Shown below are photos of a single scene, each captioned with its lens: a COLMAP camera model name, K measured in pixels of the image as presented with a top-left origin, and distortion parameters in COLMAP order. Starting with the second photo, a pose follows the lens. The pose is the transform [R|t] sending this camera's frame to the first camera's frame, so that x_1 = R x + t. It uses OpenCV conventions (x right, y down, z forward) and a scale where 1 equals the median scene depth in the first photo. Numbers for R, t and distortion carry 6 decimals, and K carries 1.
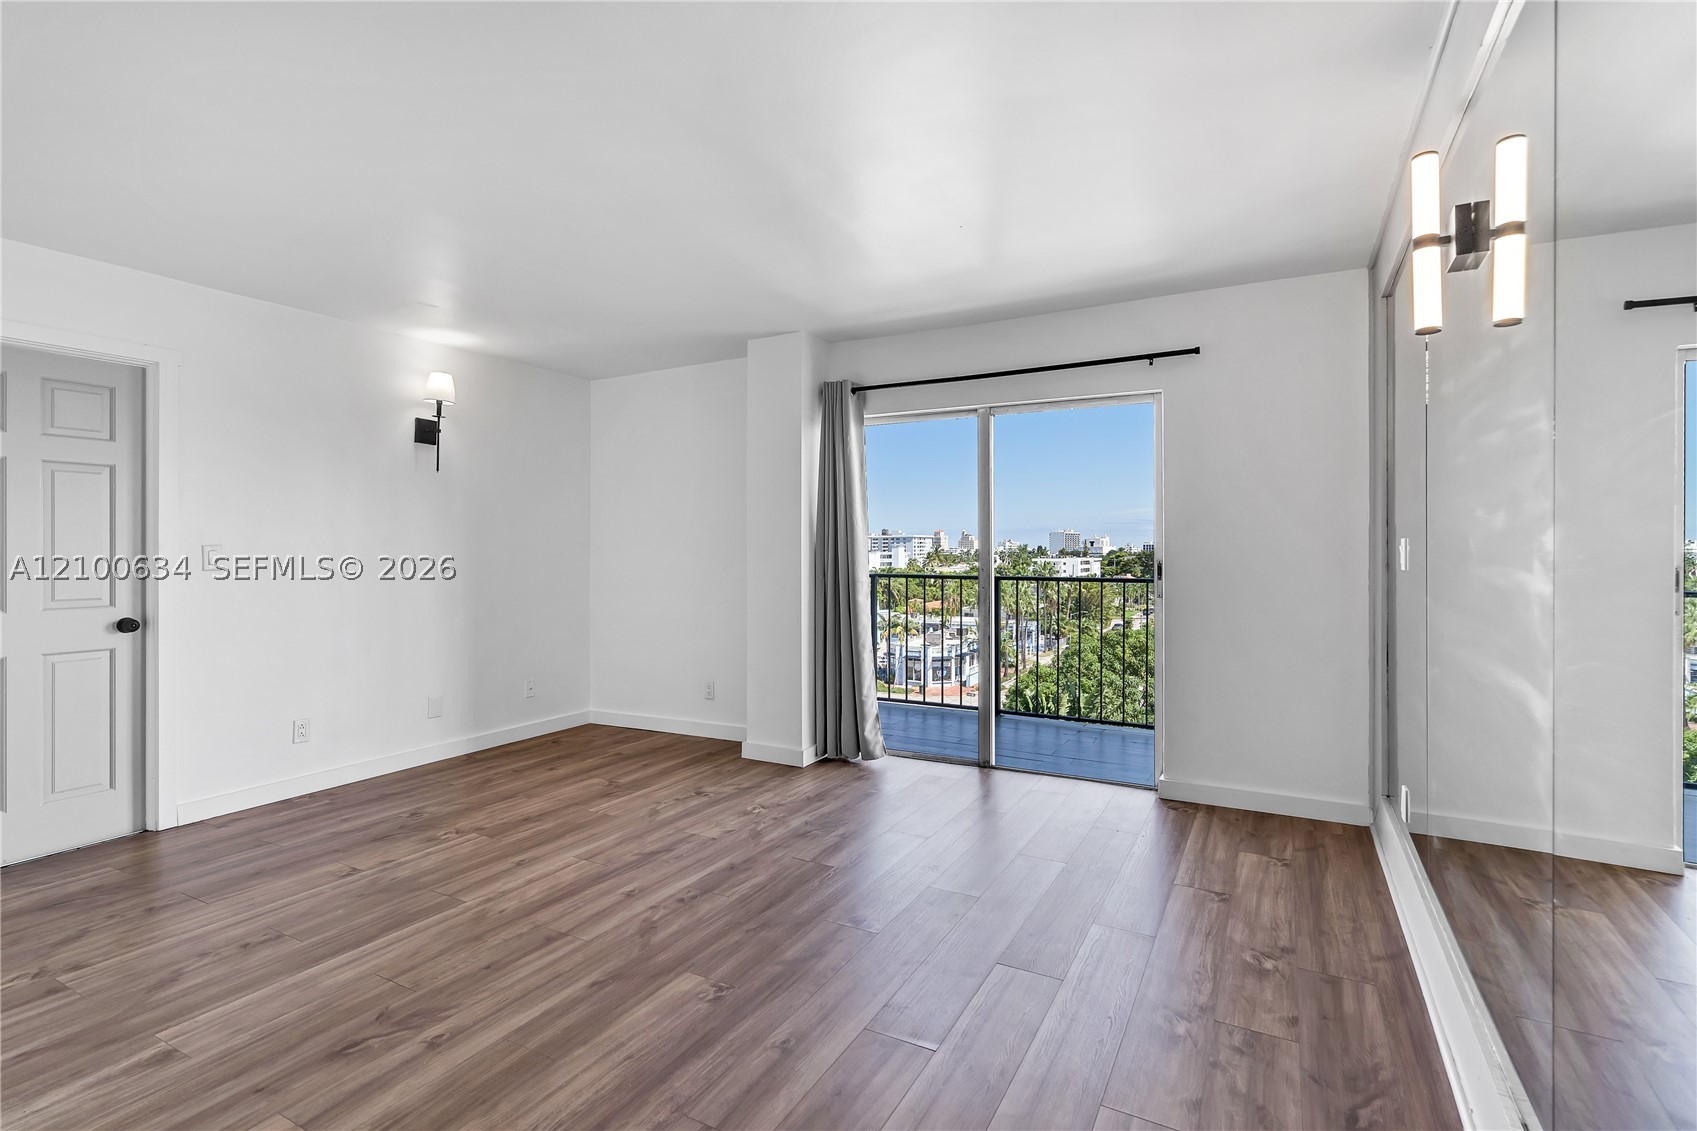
lens RADIAL K [[785.6, 0, 851.5], [0, 785.6, 552.5], [0, 0, 1]] dist [0.002581, 0.000304]
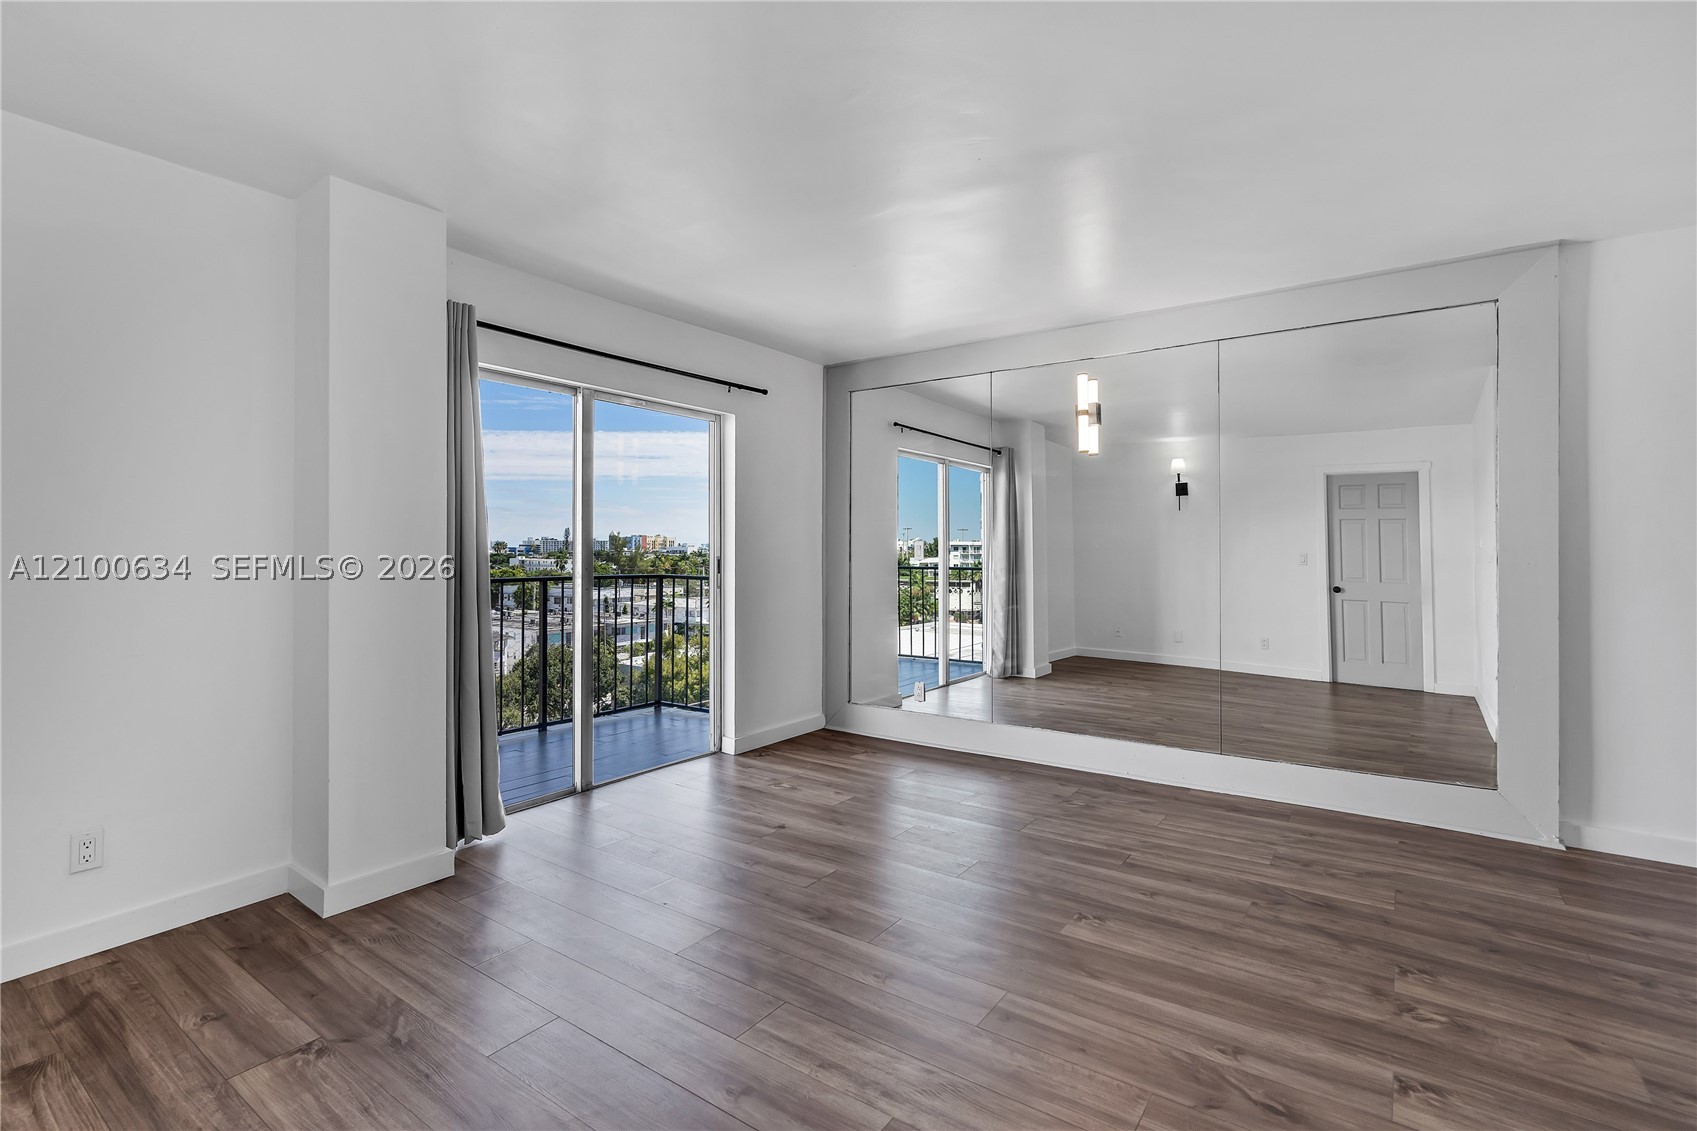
lens RADIAL K [[785.6, 0, 851.5], [0, 785.6, 552.5], [0, 0, 1]] dist [0.002581, 0.000304]
pose [[0.119189, 0.002465, 0.992869, -0.999254], [0.001249, 0.999996, -0.002633, 0.007442], [-0.992871, 0.001554, 0.119185, 0.870874]]
